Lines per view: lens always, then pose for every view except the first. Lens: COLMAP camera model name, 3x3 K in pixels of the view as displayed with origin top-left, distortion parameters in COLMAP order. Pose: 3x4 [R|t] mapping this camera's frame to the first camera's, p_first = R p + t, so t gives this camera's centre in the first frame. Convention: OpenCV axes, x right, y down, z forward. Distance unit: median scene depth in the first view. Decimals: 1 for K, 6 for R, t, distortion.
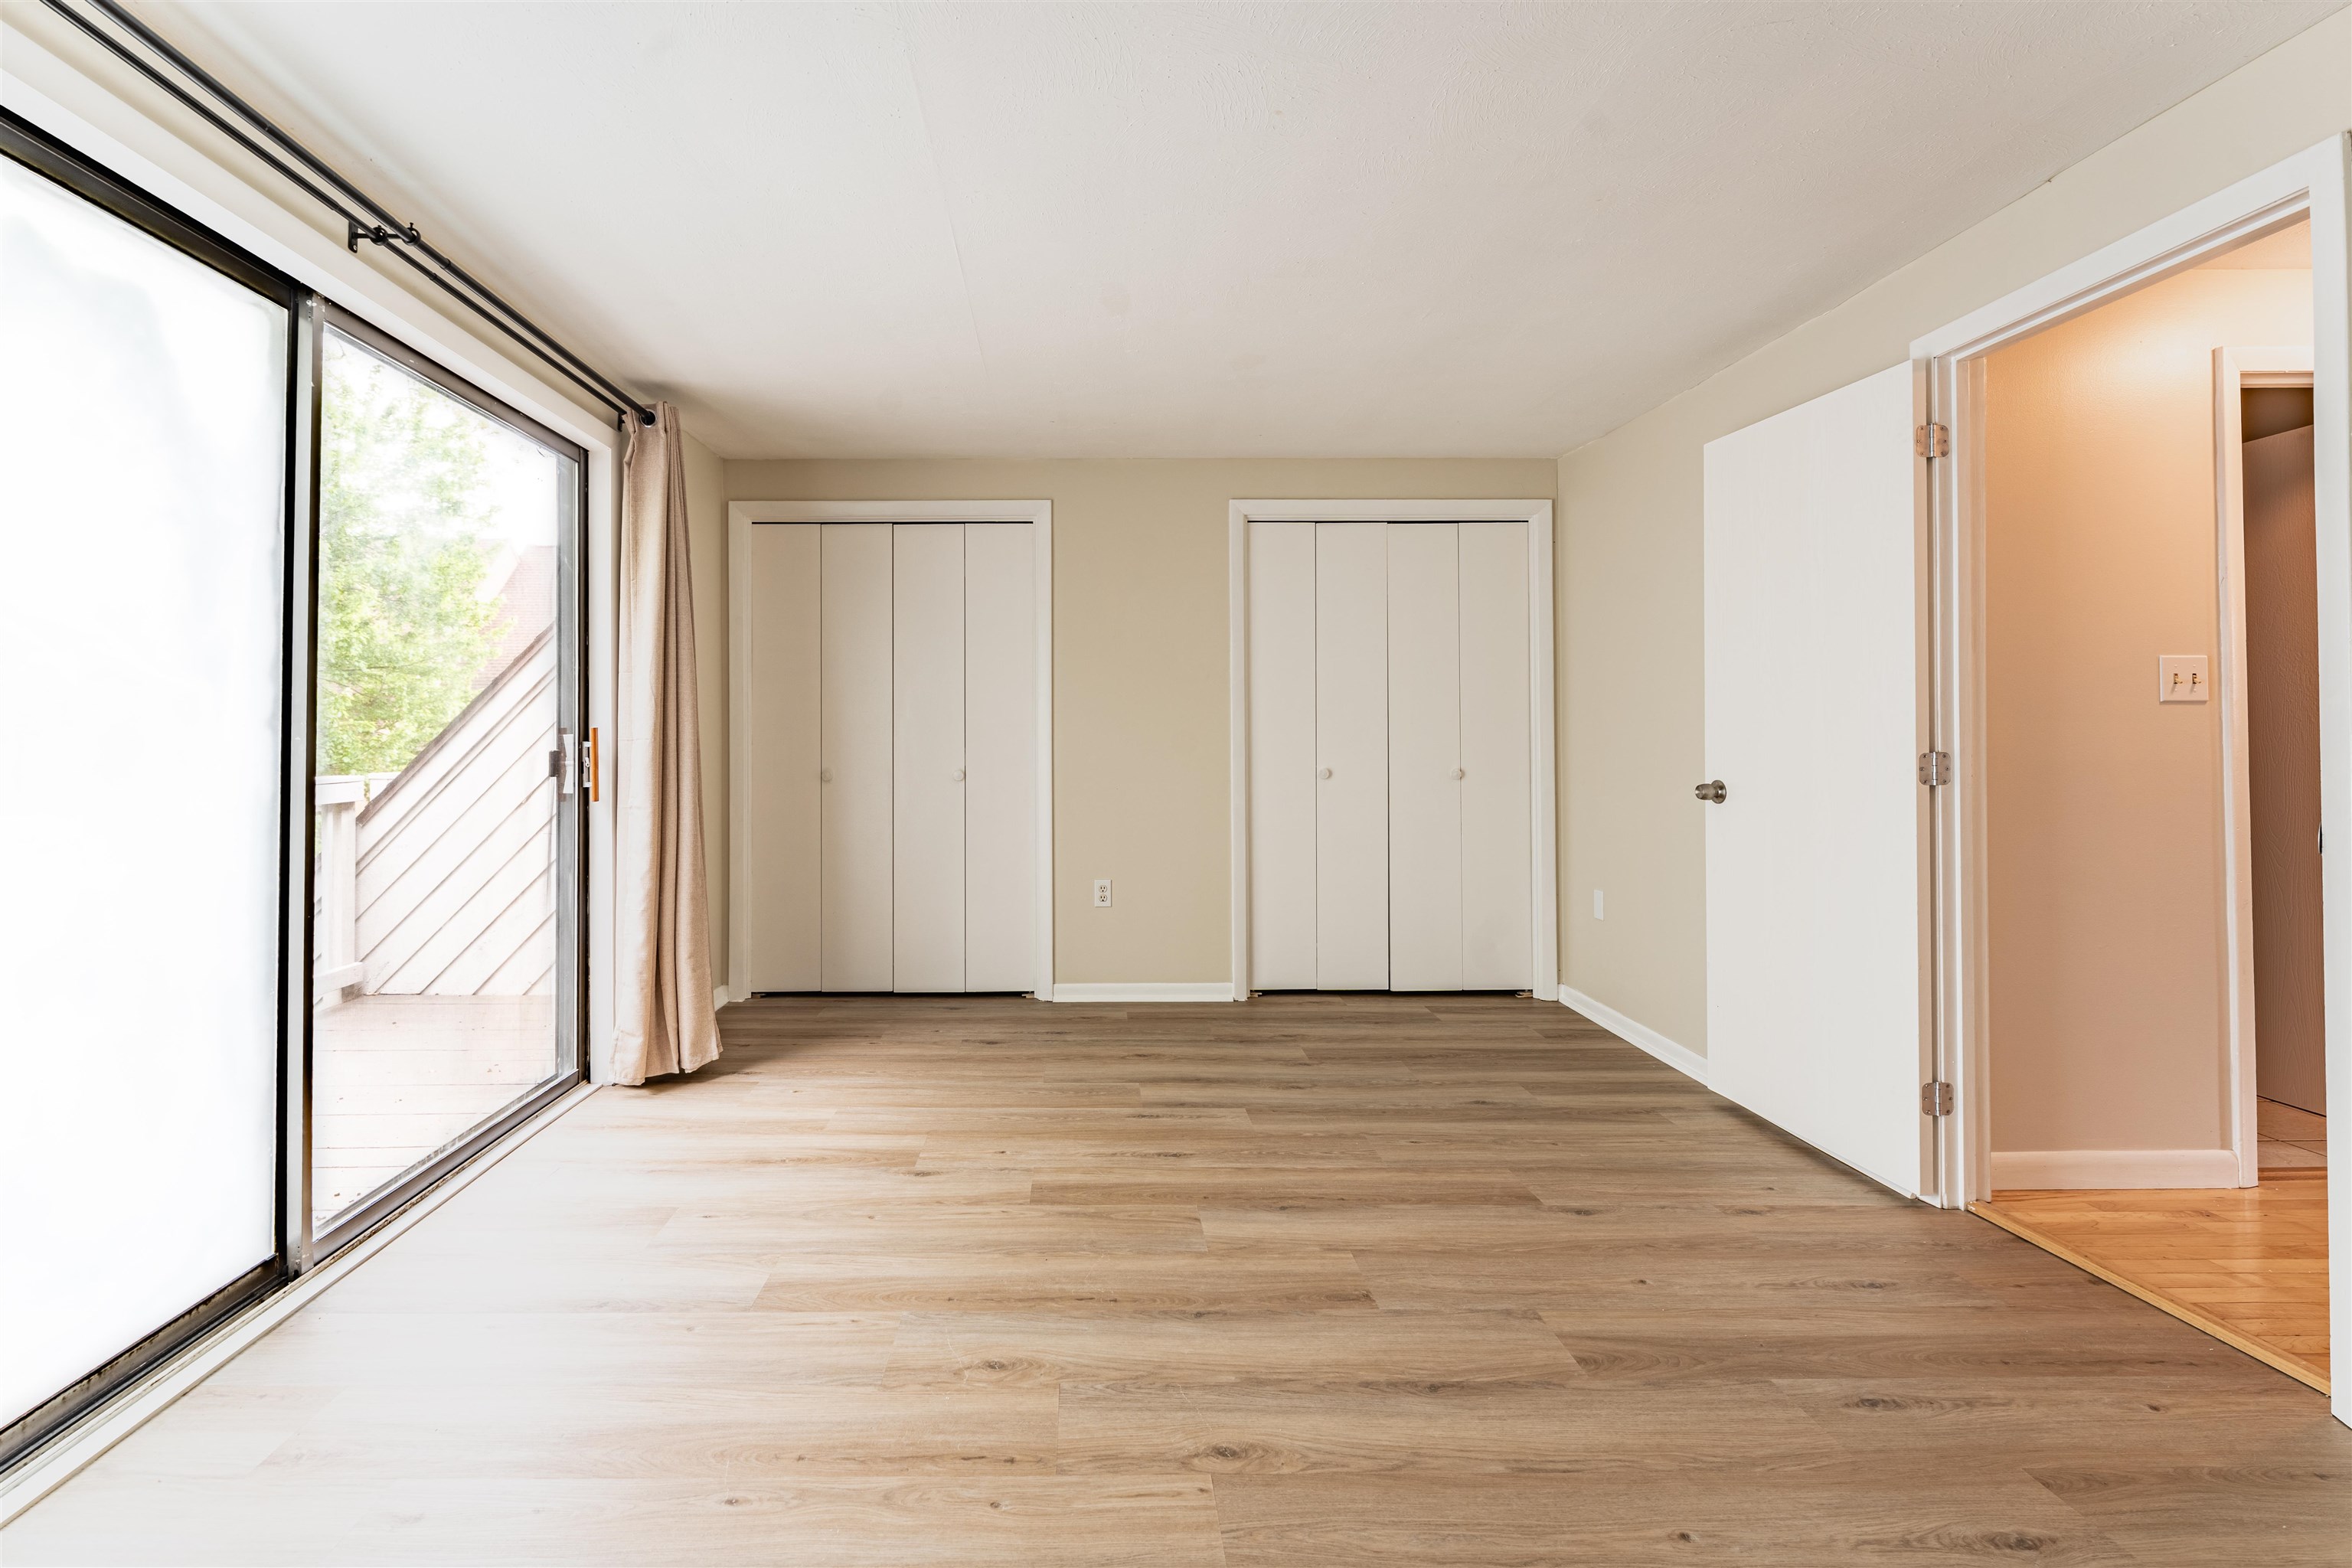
lens RADIAL K [[1030.7, 0, 1106.6], [0, 1030.7, 720.9], [0, 0, 1]] dist [0.000786, -0.000108]
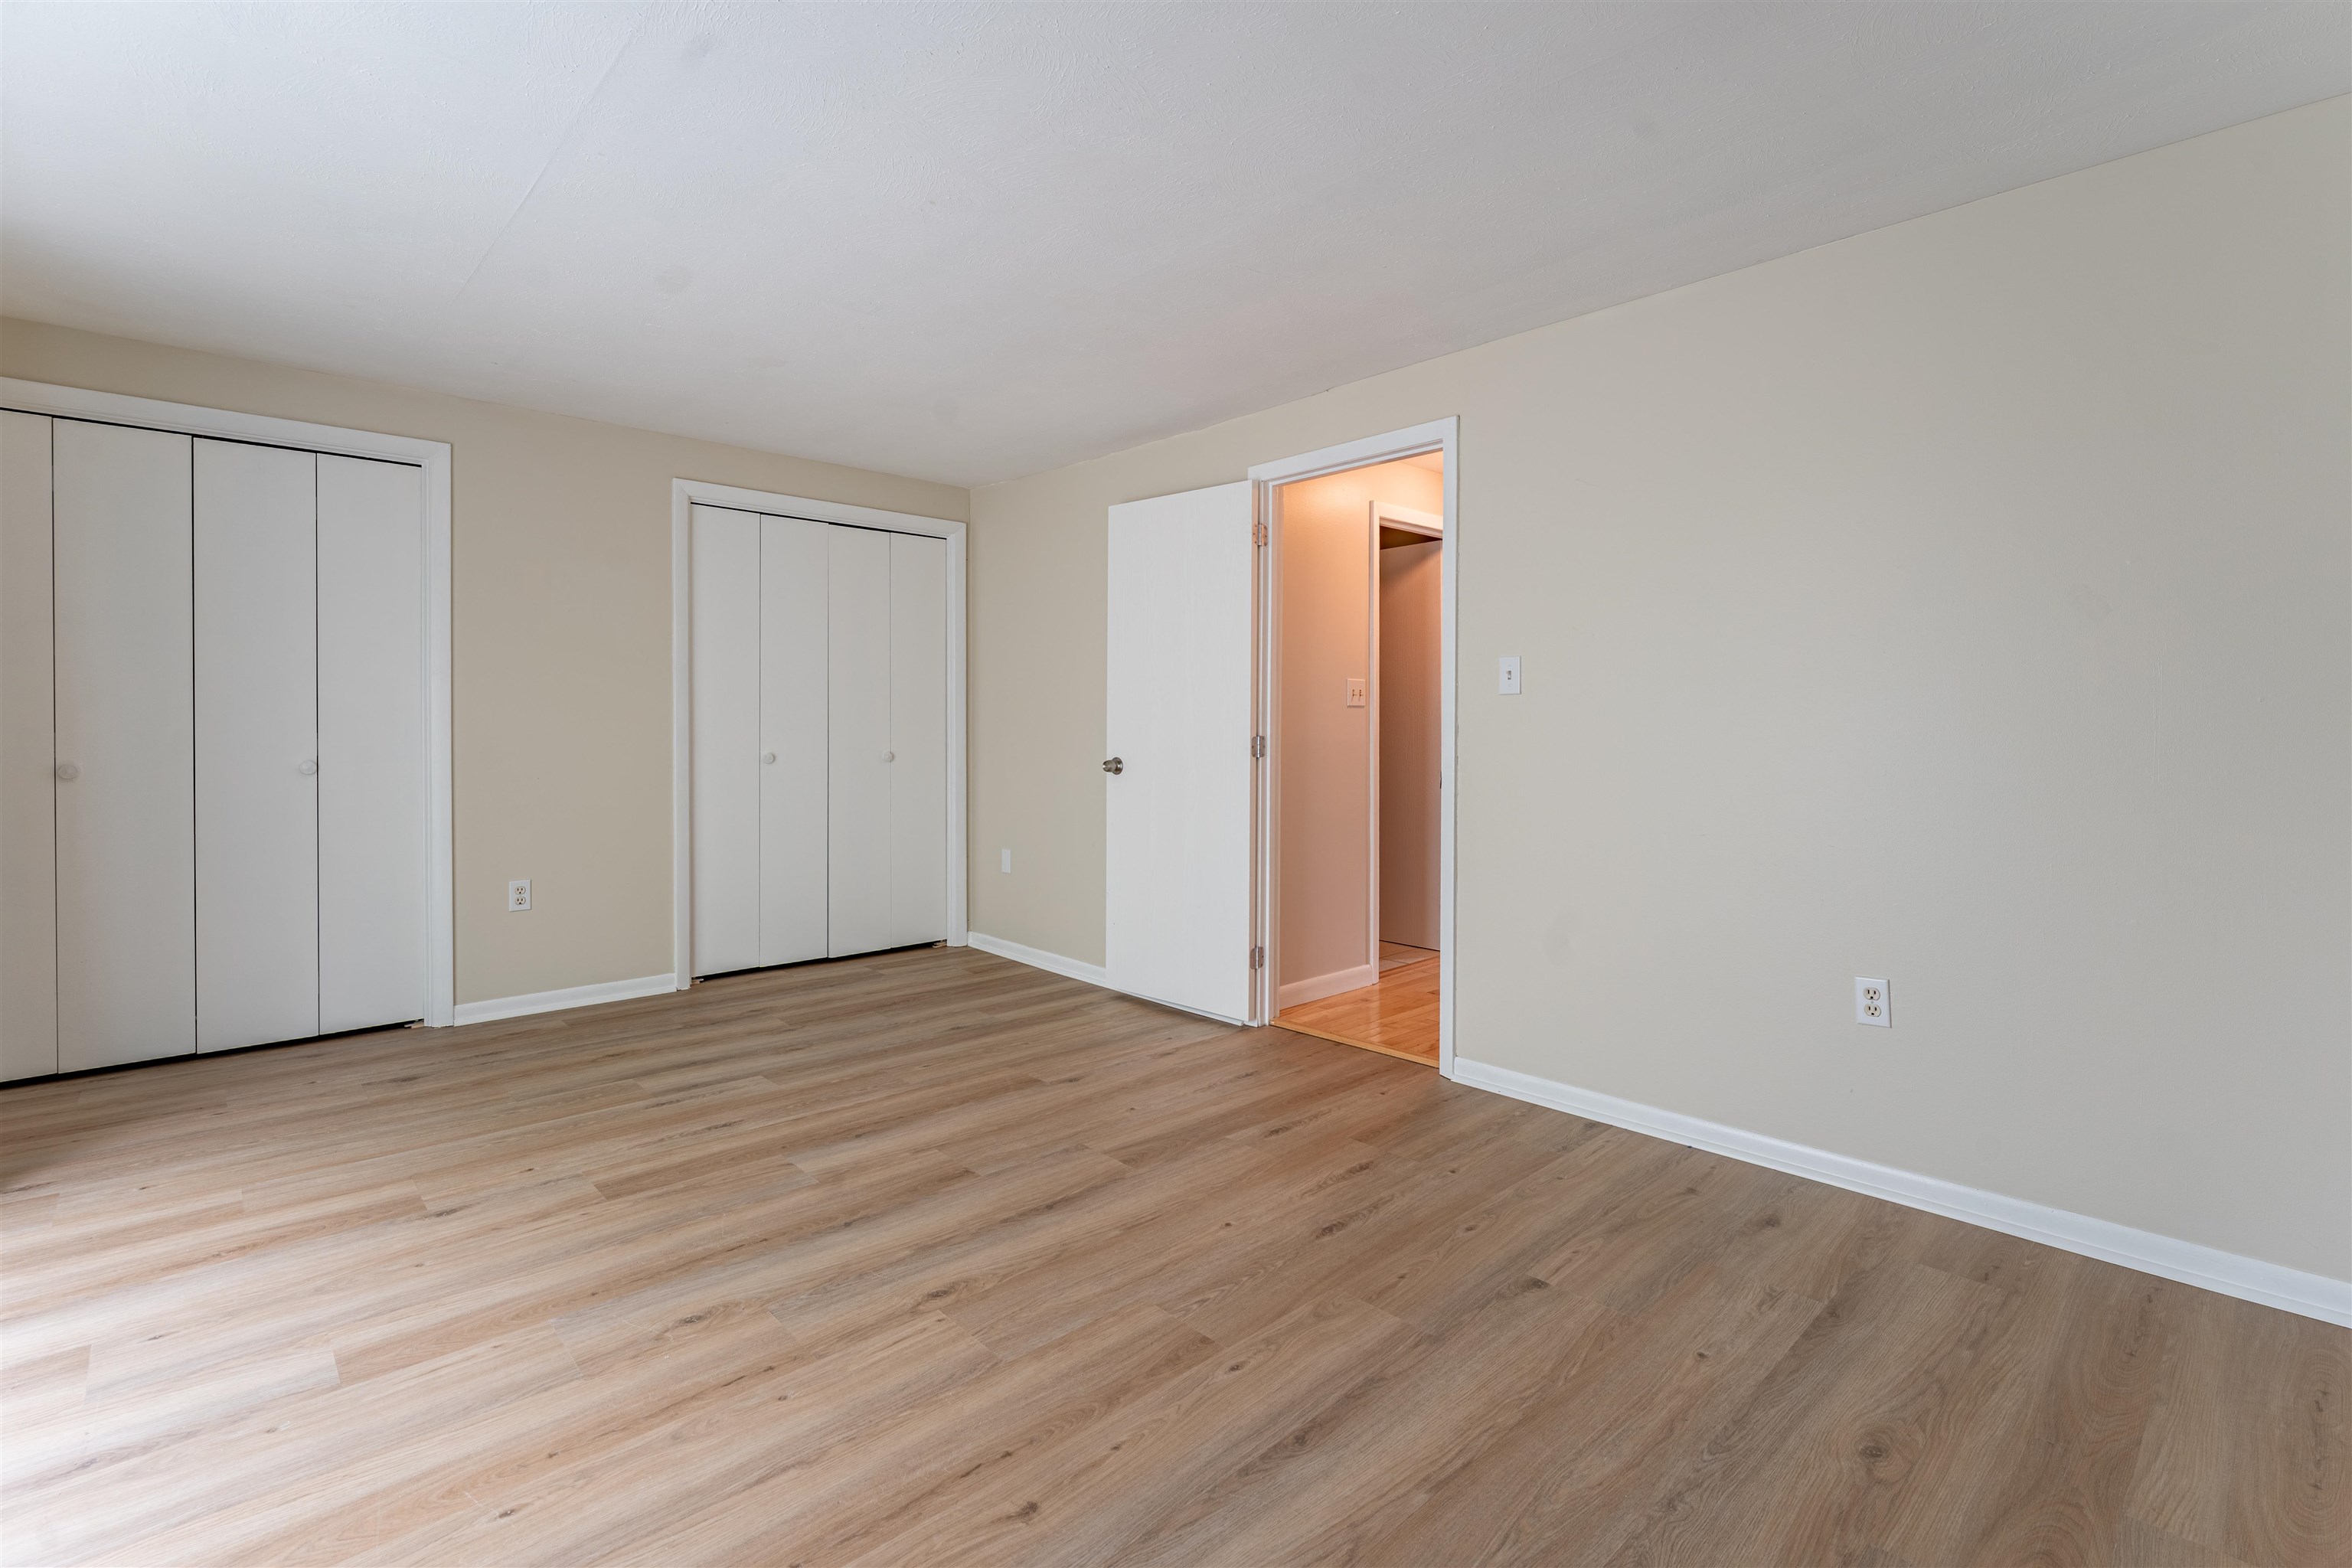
lens RADIAL K [[1030.7, 0, 1156.1], [0, 1030.7, 727.0], [0, 0, 1]] dist [0.000786, -0.000108]
pose [[0.752644, 0.005115, 0.658408, -0.355743], [-0.017127, 0.999784, 0.011810, 0.001445], [-0.658205, -0.020165, 0.752568, -0.070223]]
